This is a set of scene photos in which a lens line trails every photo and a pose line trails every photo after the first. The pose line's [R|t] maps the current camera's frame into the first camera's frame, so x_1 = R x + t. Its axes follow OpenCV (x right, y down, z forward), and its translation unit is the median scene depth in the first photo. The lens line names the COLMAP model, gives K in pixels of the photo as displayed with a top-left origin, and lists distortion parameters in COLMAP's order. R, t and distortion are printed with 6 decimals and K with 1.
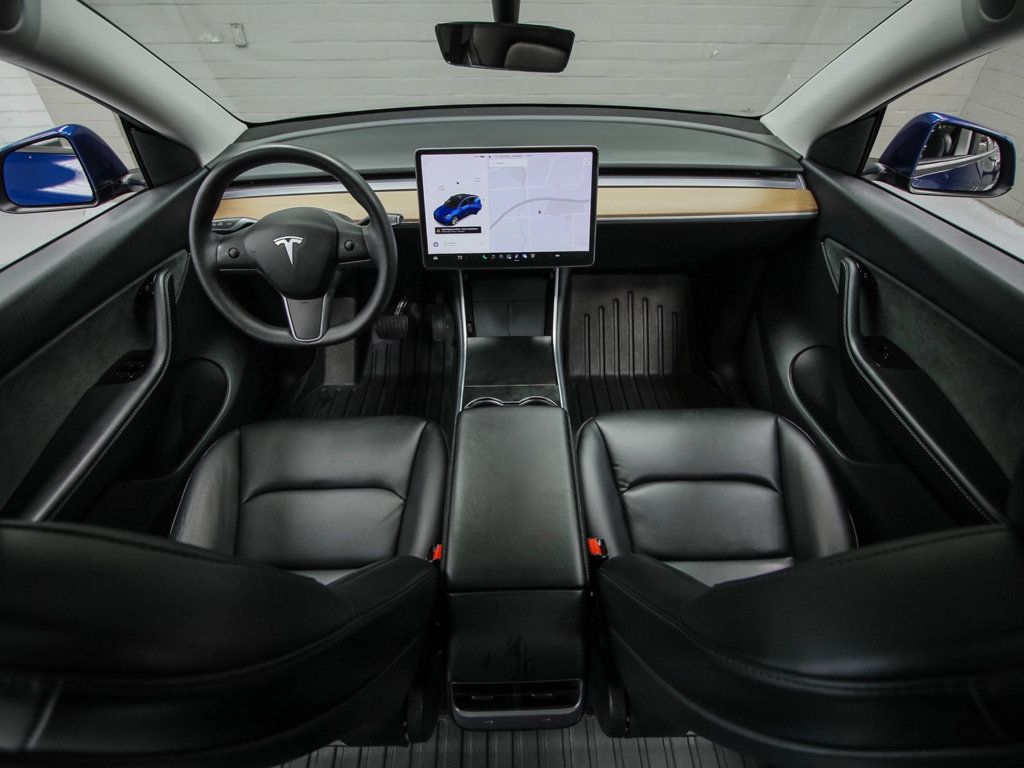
lens RADIAL K [[516.5, 0, 516.1], [0, 516.5, 372.1], [0, 0, 1]] dist [-0.018287, 0.001986]
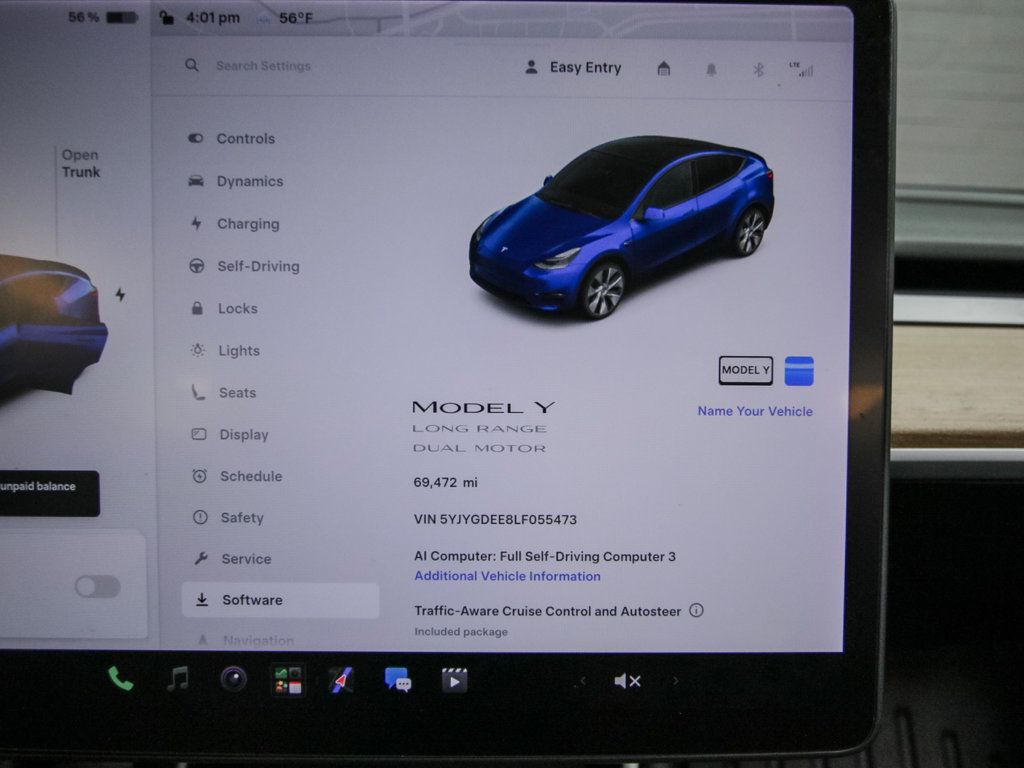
lens RADIAL K [[493.9, 0, 510.8], [0, 493.9, 382.5], [0, 0, 1]] dist [-0.006635, -0.000626]
pose [[0.999716, 0.023509, -0.003960, 0.047244], [-0.023322, 0.929922, -0.367016, -0.255166], [-0.004945, 0.367004, 0.930206, 0.853239]]
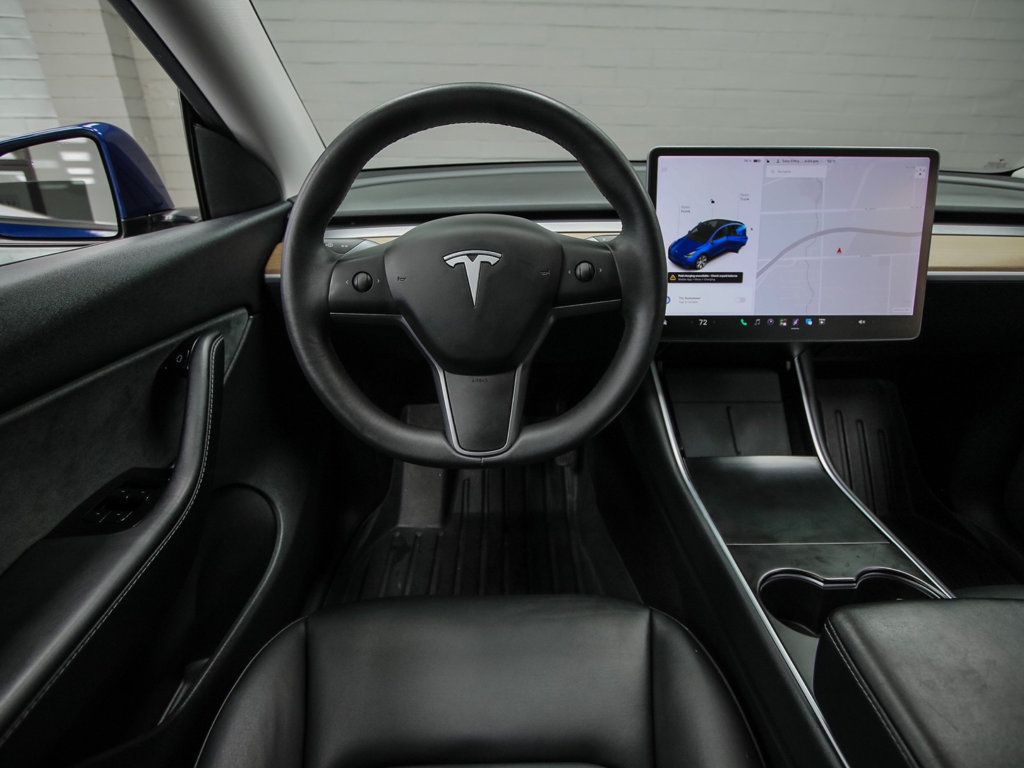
lens RADIAL K [[516.5, 0, 517.8], [0, 516.5, 380.3], [0, 0, 1]] dist [-0.018287, 0.001986]
pose [[0.999891, 0.013235, -0.006616, -0.325563], [-0.014413, 0.972263, -0.233448, -0.011484], [0.003343, 0.233517, 0.972347, 0.431836]]
